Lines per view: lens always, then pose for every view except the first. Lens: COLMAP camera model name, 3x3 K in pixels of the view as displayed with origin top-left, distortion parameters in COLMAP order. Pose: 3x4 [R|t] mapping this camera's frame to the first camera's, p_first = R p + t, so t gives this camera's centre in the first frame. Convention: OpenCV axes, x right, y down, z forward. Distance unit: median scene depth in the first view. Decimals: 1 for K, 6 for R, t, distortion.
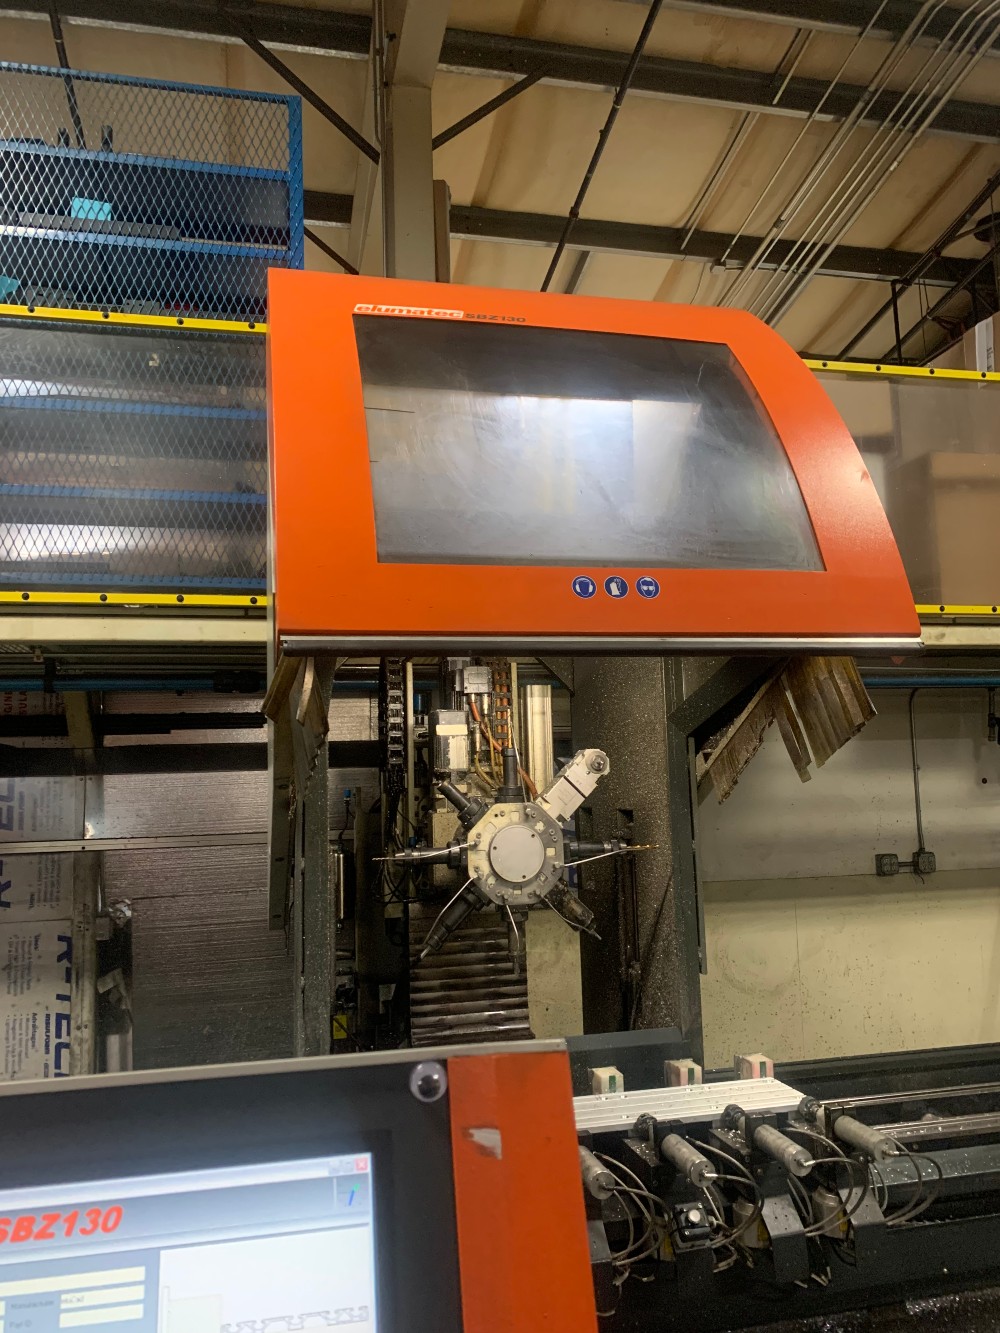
lens RADIAL K [[1004.6, 0, 482.1], [0, 1004.6, 699.2], [0, 0, 1]] dist [0.040077, -0.049370]
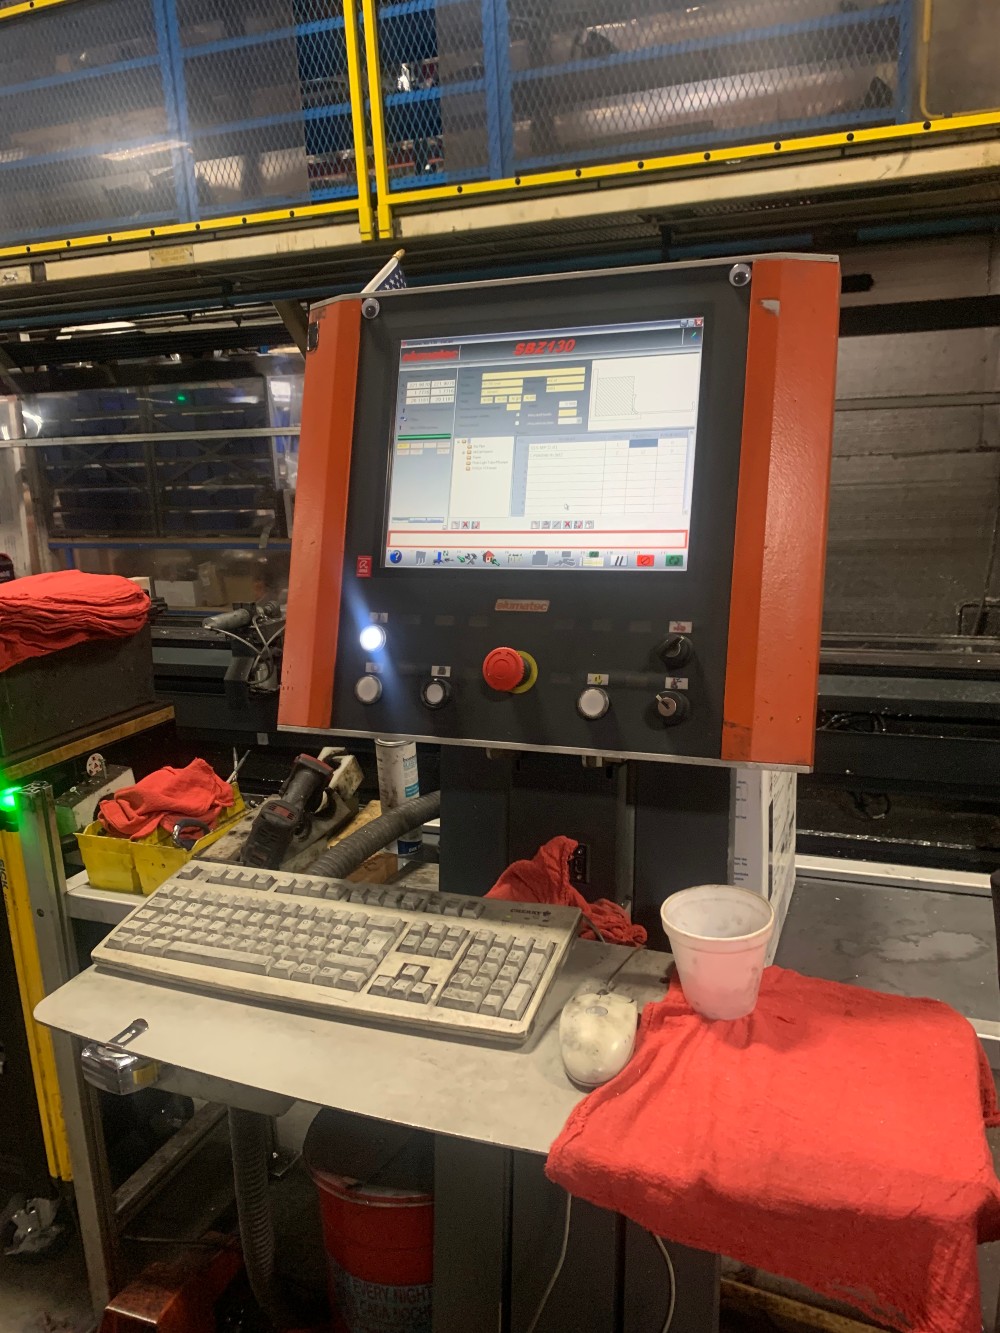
lens RADIAL K [[1004.6, 0, 510.8], [0, 1004.6, 732.9], [0, 0, 1]] dist [0.040077, -0.049370]
pose [[0.828220, 0.139312, -0.542811, 0.131829], [0.065420, 0.937951, 0.340542, 0.100784], [0.556571, -0.317554, 0.767716, -0.151239]]
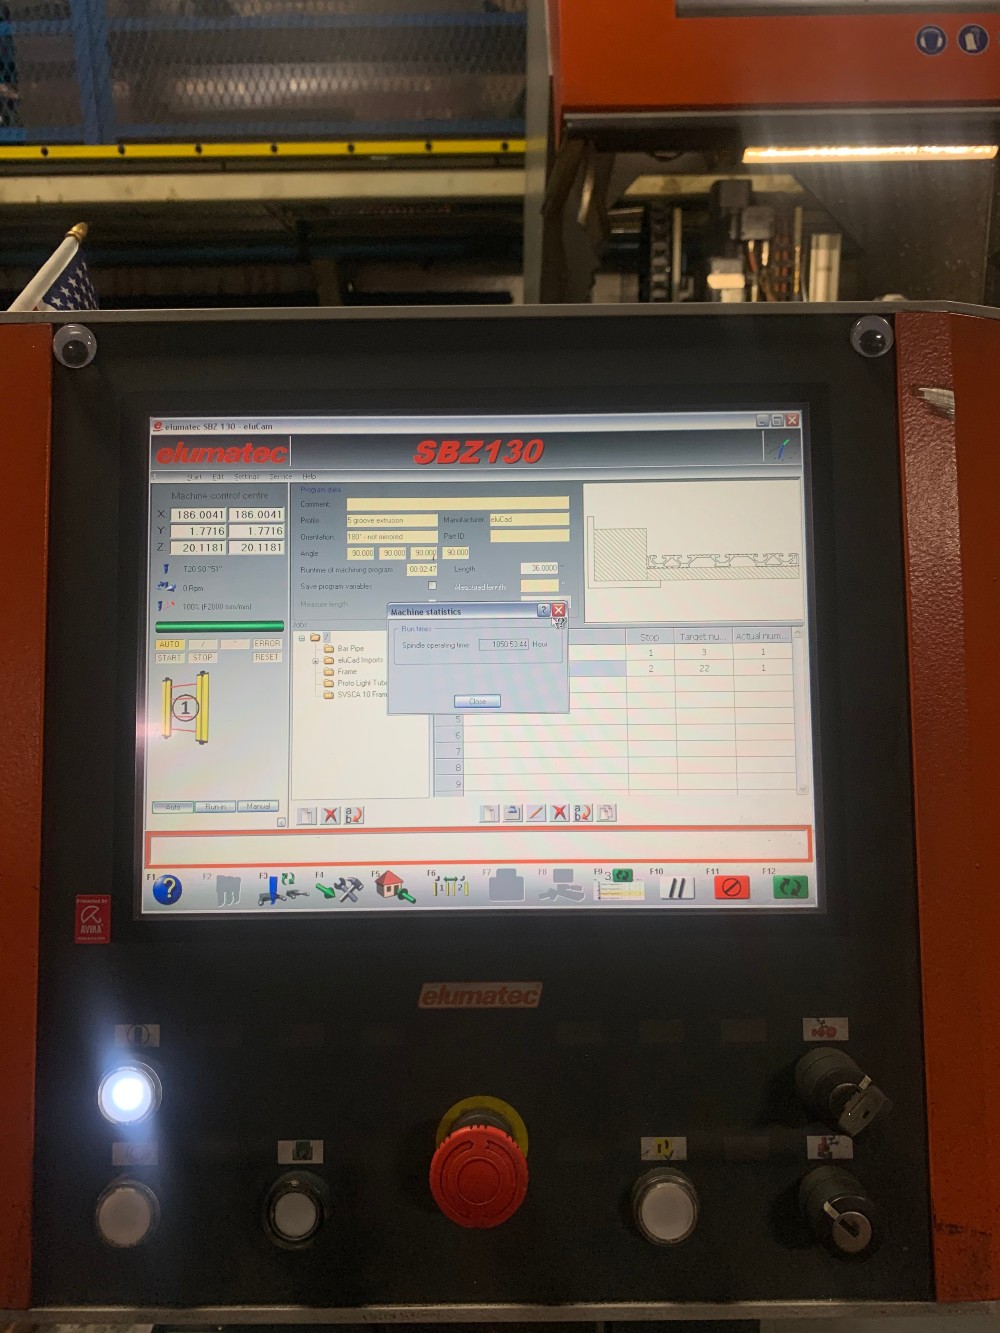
lens RADIAL K [[1004.6, 0, 459.2], [0, 1004.6, 666.7], [0, 0, 1]] dist [0.040077, -0.049370]
pose [[0.972592, 0.056423, -0.225571, -0.038144], [0.015873, 0.951738, 0.306500, 0.076622], [0.231978, -0.301680, 0.924757, 0.004564]]
